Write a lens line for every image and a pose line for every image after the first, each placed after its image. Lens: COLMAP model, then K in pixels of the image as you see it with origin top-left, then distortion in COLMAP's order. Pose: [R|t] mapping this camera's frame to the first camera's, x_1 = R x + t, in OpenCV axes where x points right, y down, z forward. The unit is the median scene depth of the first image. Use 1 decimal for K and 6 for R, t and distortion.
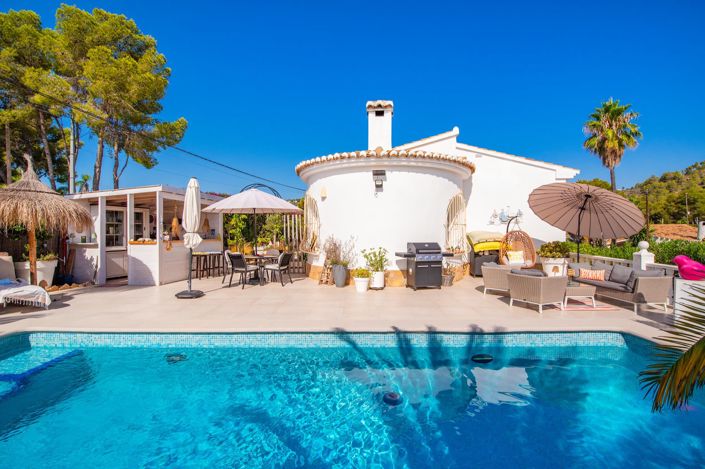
lens RADIAL K [[310.4, 0, 352.5], [0, 310.4, 234.5], [0, 0, 1]] dist [-0.018516, -0.000535]
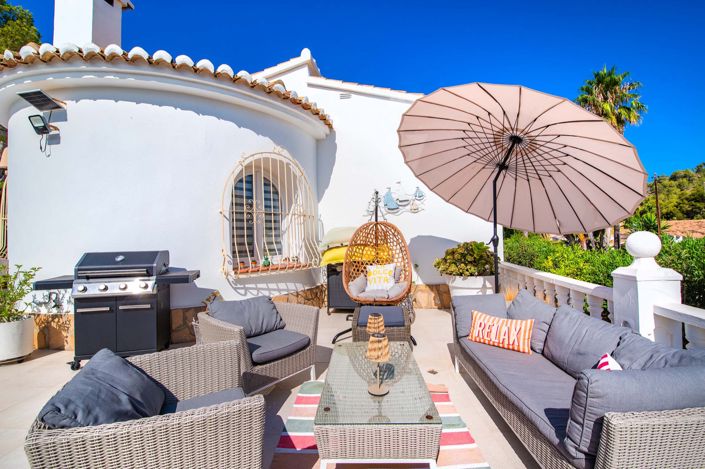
lens RADIAL K [[310.4, 0, 352.5], [0, 310.4, 234.5], [0, 0, 1]] dist [-0.018516, -0.000535]
pose [[0.999473, -0.024896, -0.020820, 0.442433], [0.024307, 0.999311, -0.028036, 0.017228], [0.021504, 0.027515, 0.999390, 0.454232]]
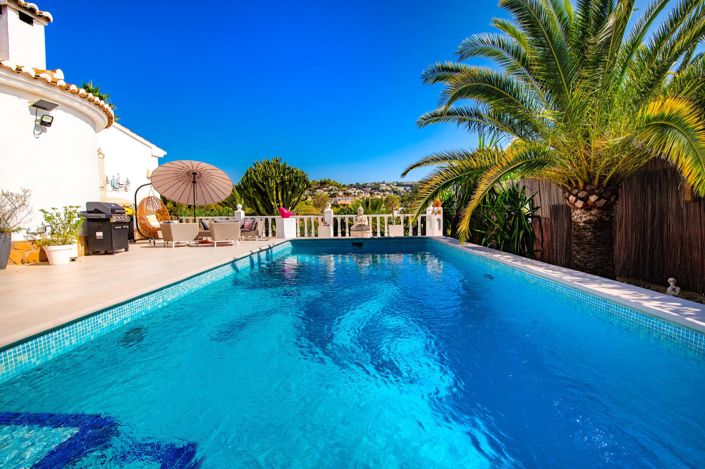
lens RADIAL K [[310.4, 0, 352.5], [0, 310.4, 234.5], [0, 0, 1]] dist [-0.018516, -0.000535]
pose [[0.027004, -0.066443, 0.997425, -0.518287], [0.017541, 0.997667, 0.065984, 0.058883], [-0.999481, 0.015714, 0.028107, 0.205941]]
